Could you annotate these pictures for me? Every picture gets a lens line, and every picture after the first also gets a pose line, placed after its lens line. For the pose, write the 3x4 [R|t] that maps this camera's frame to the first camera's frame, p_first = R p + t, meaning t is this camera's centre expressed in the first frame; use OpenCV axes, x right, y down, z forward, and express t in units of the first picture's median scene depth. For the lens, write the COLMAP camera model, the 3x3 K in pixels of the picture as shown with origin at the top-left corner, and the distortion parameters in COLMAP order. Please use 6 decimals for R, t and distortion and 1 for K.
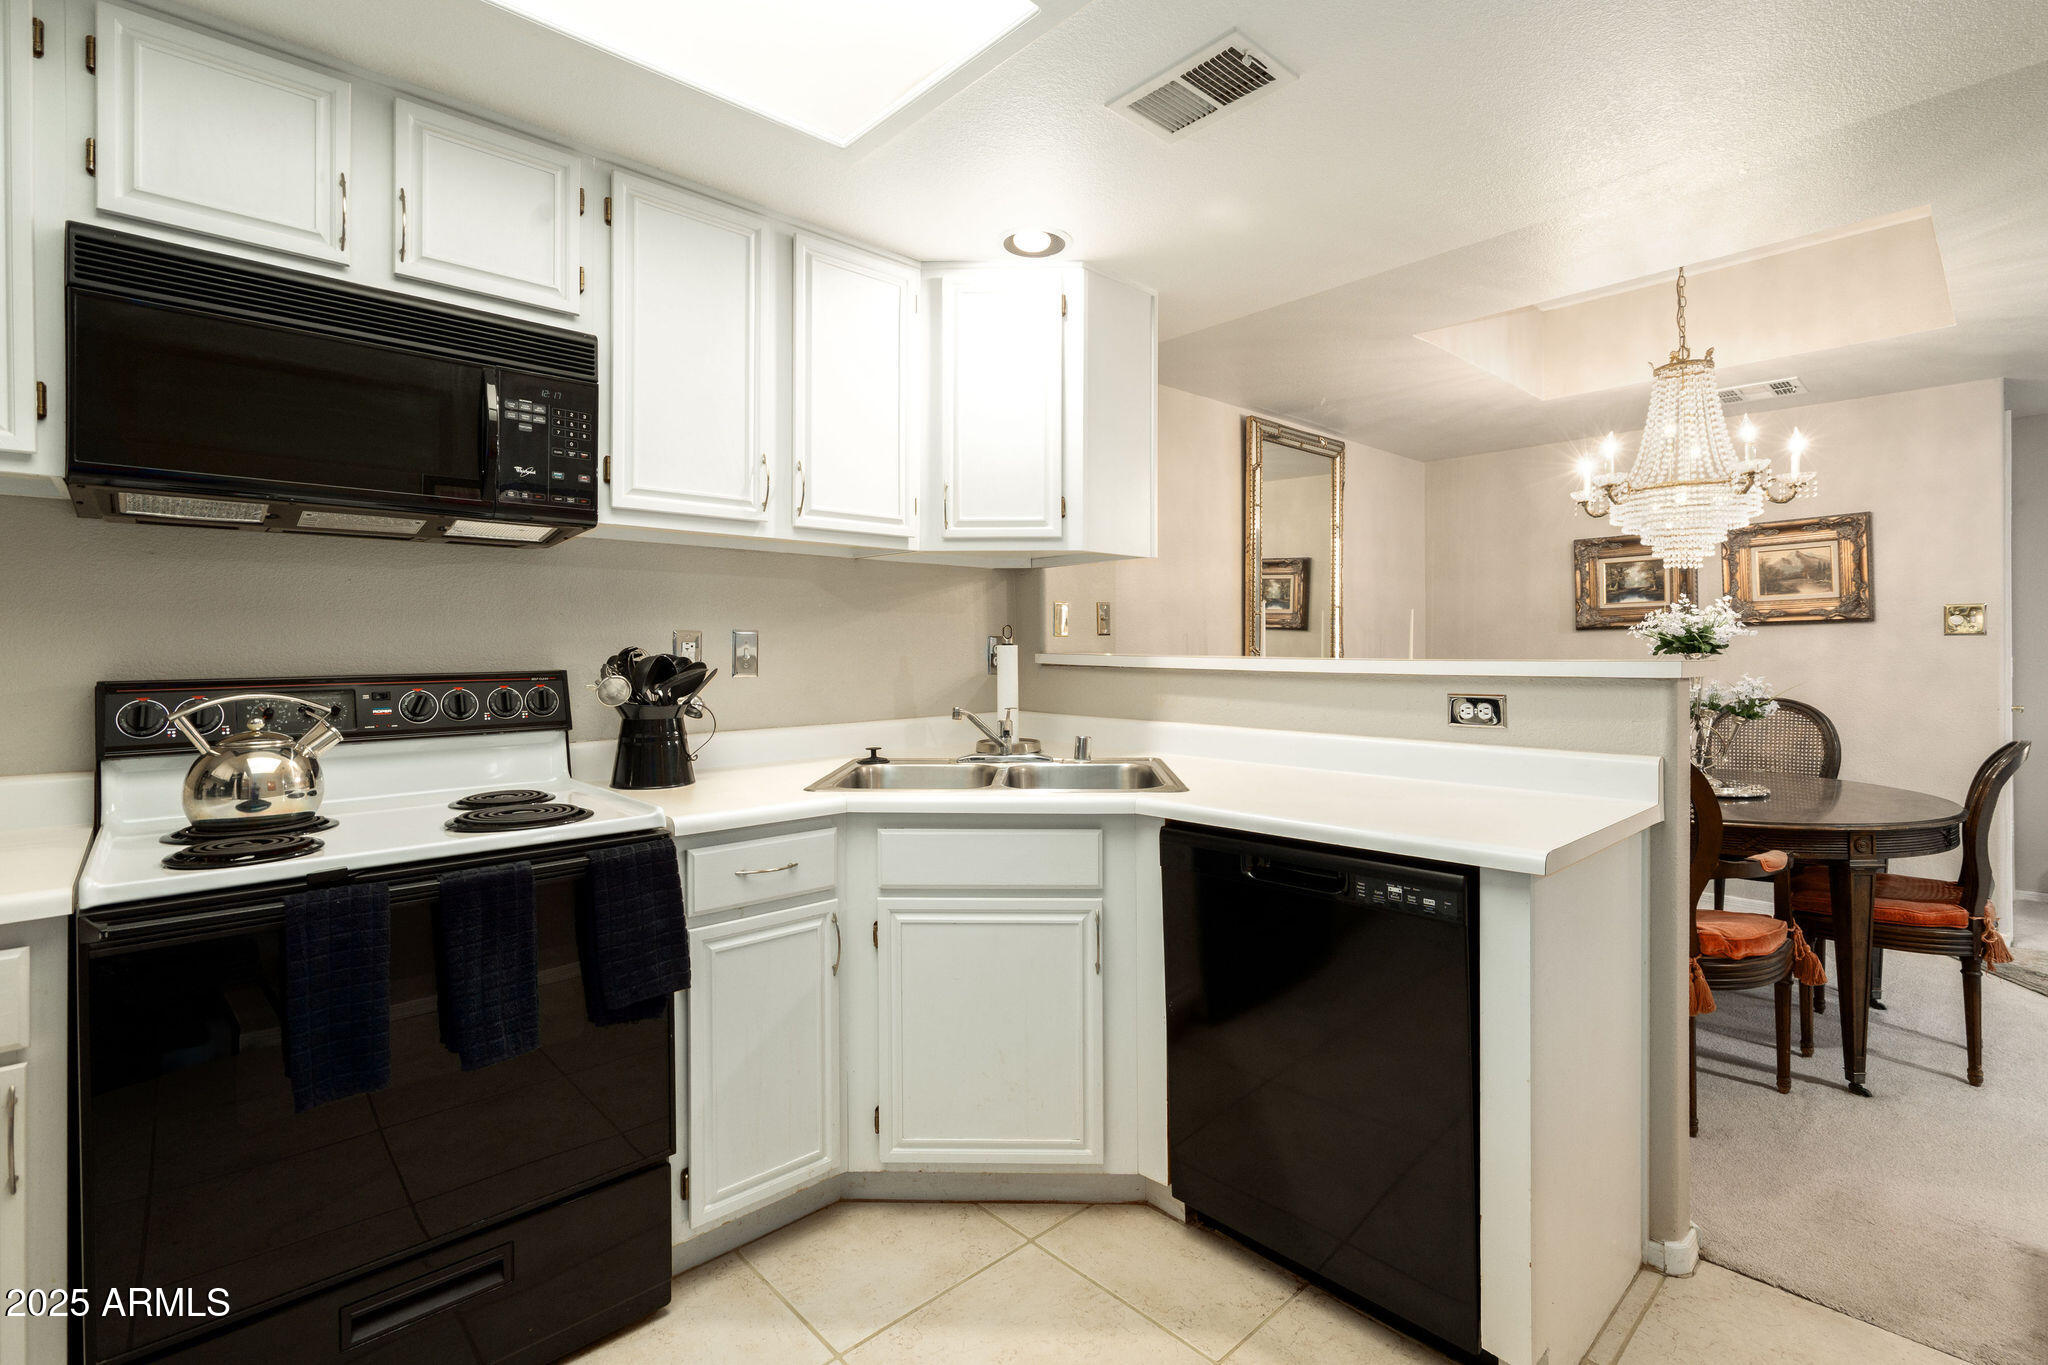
lens RADIAL K [[944.8, 0, 1014.2], [0, 944.8, 643.7], [0, 0, 1]] dist [0.002765, 0.000737]
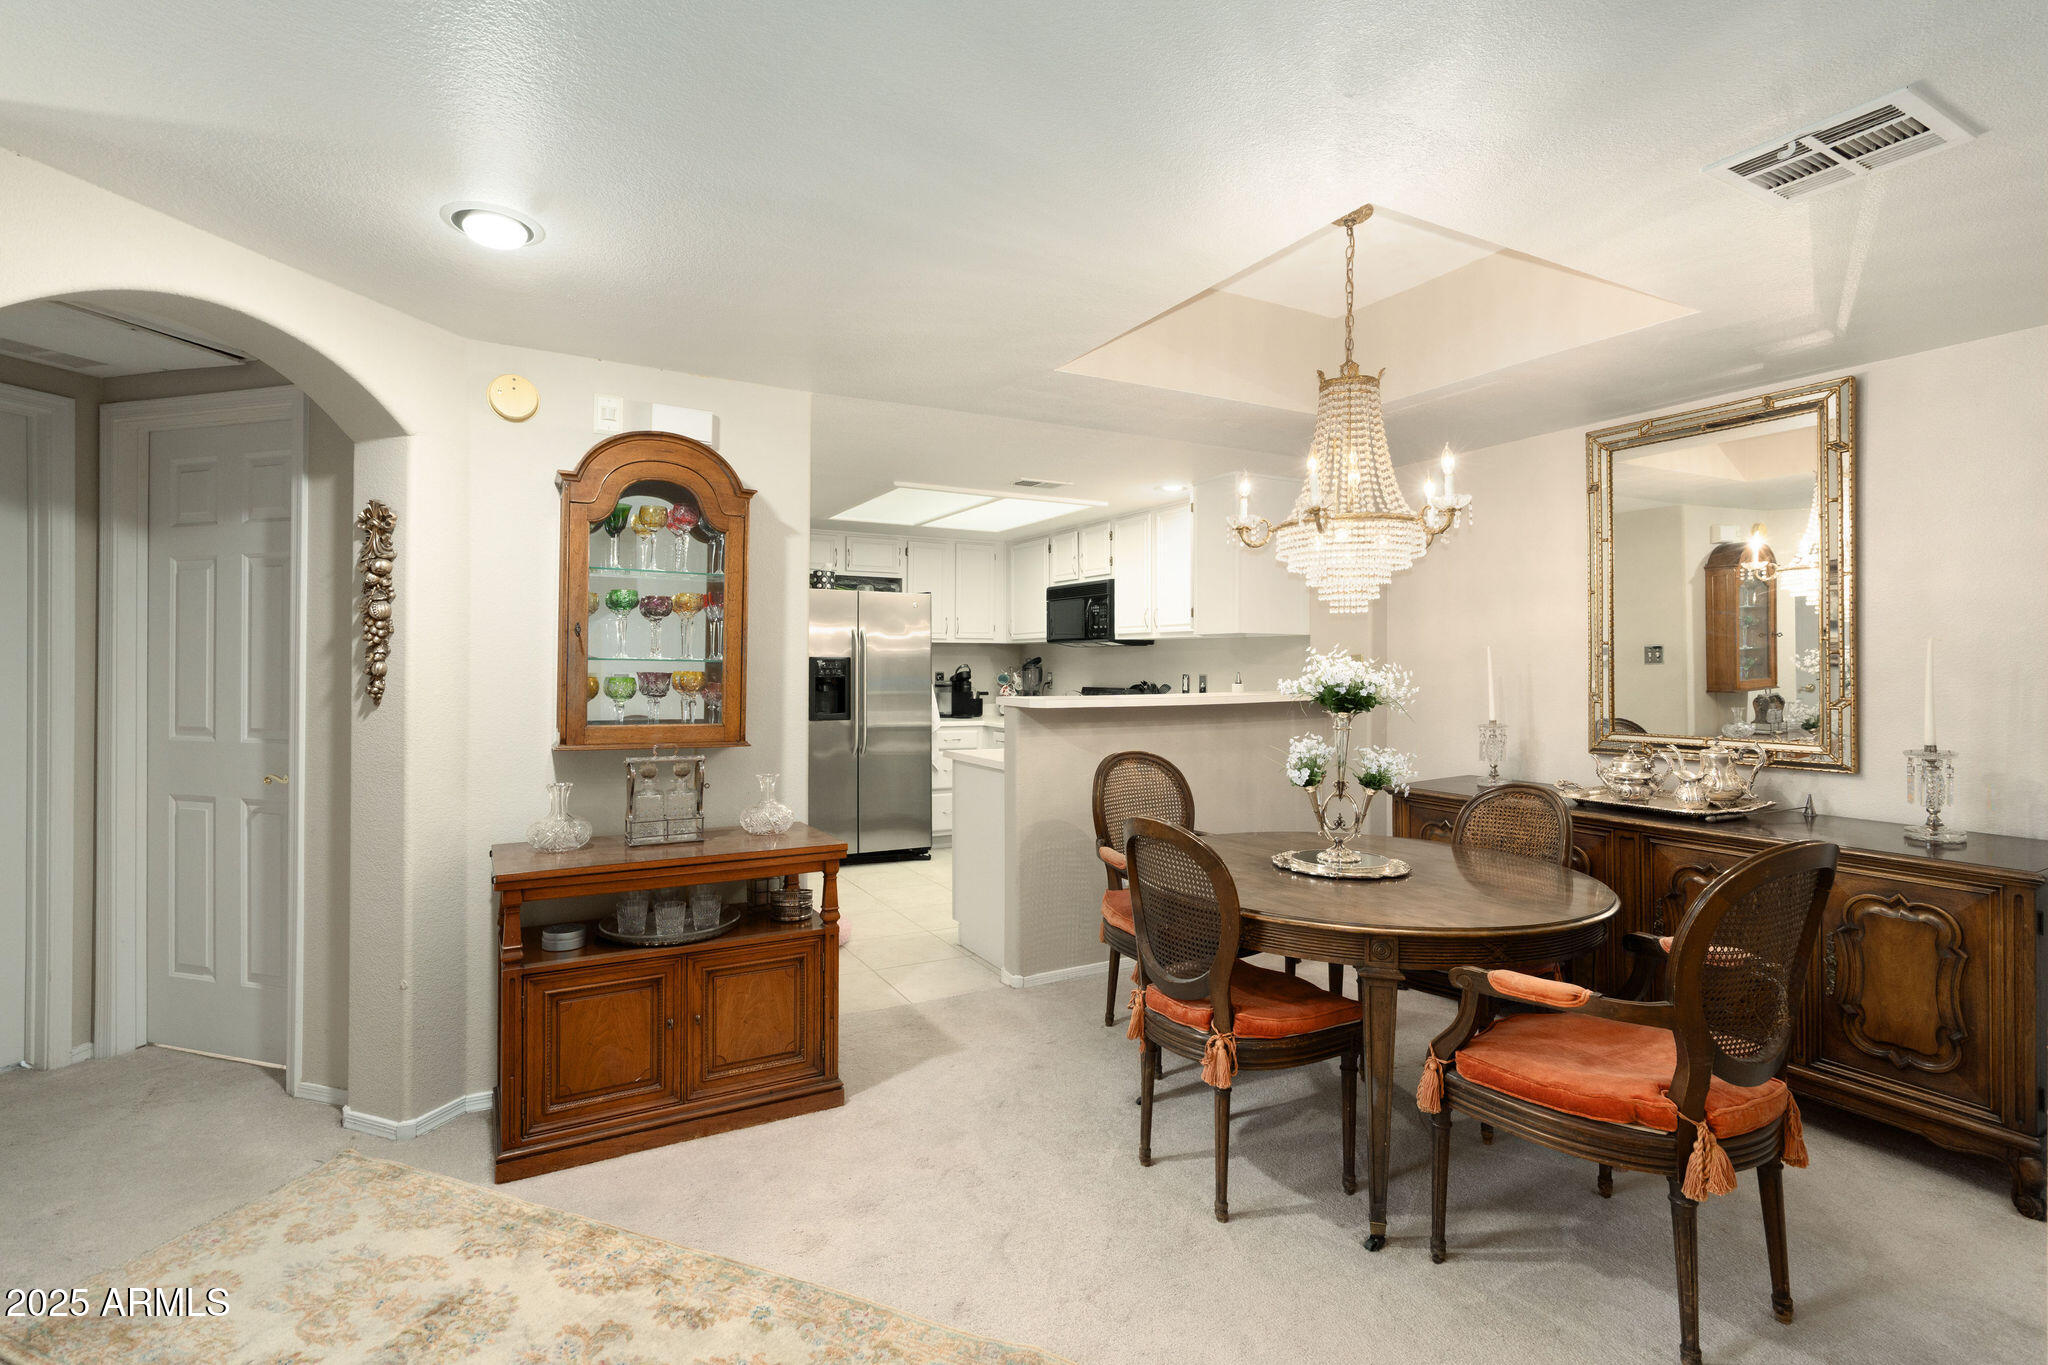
lens RADIAL K [[944.8, 0, 1014.2], [0, 944.8, 643.7], [0, 0, 1]] dist [0.002765, 0.000737]
pose [[-0.243349, -0.012980, -0.969852, 2.697016], [0.004312, 0.999886, -0.014464, -0.077887], [0.969929, -0.007702, -0.243265, 1.497628]]
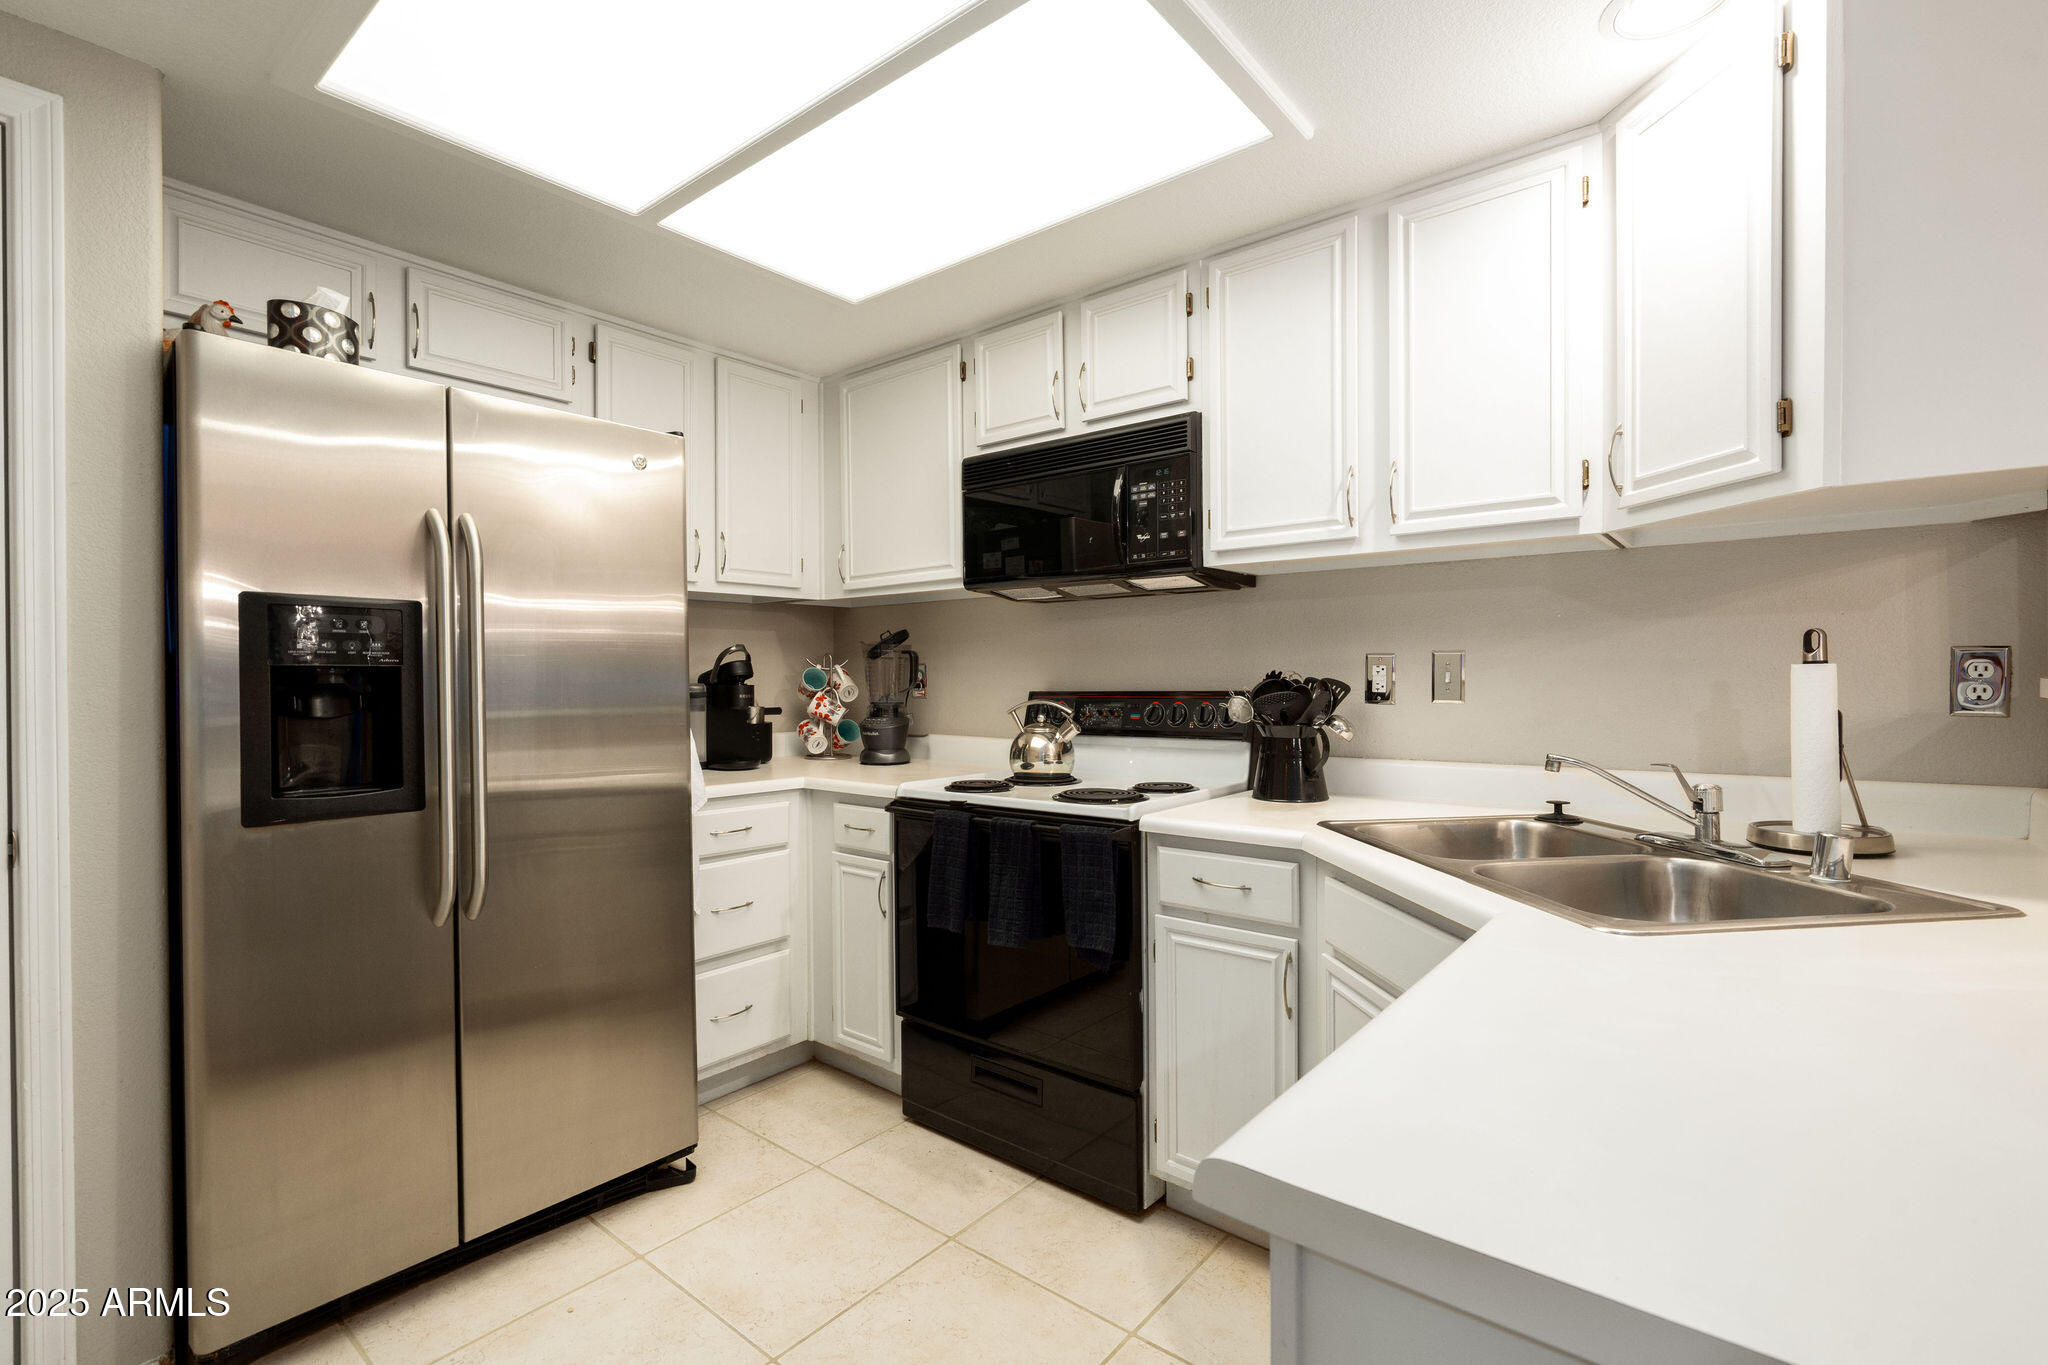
lens RADIAL K [[924.6, 0, 1024.0], [0, 924.6, 682.5], [0, 0, 1]] dist [-0.001779, 0.000200]
pose [[0.139047, 0.010227, -0.990233, 0.716133], [0.010219, 0.999879, 0.011761, 0.001704], [0.990233, -0.011755, 0.138926, 0.644661]]
